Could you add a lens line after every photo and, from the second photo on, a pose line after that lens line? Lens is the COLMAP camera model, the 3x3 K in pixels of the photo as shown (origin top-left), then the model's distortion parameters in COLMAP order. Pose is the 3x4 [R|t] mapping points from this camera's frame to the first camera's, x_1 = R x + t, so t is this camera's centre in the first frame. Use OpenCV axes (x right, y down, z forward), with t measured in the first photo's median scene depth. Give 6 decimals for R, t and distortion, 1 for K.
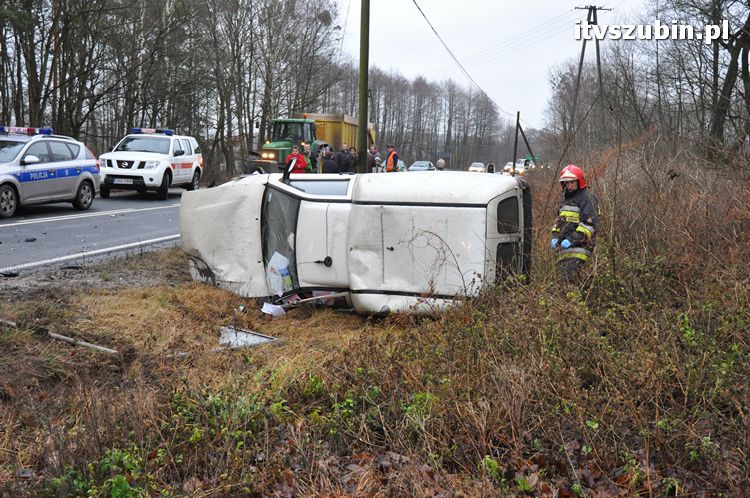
lens RADIAL K [[849.0, 0, 316.1], [0, 849.0, 247.3], [0, 0, 1]] dist [-0.012511, -0.007765]
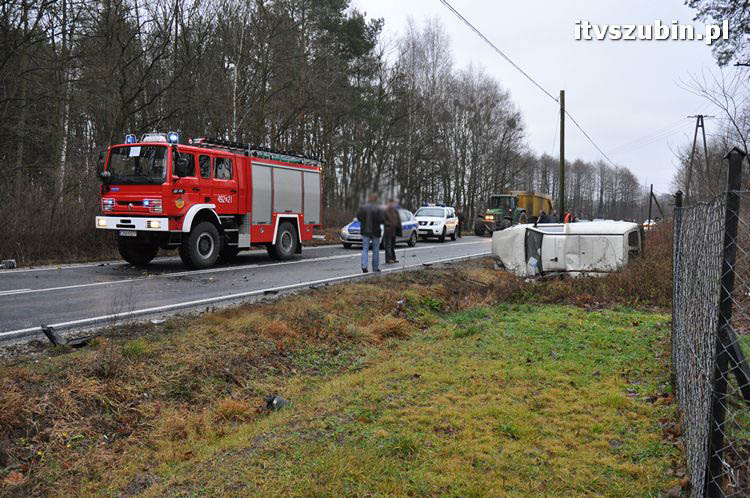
lens RADIAL K [[667.2, 0, 375.0], [0, 667.2, 249.0], [0, 0, 1]] dist [-0.005764, 0.010479]
pose [[0.985324, -0.011340, -0.170315, -0.093543], [0.000667, 0.998039, -0.062596, 0.058217], [0.170691, 0.061564, 0.983399, -0.527122]]
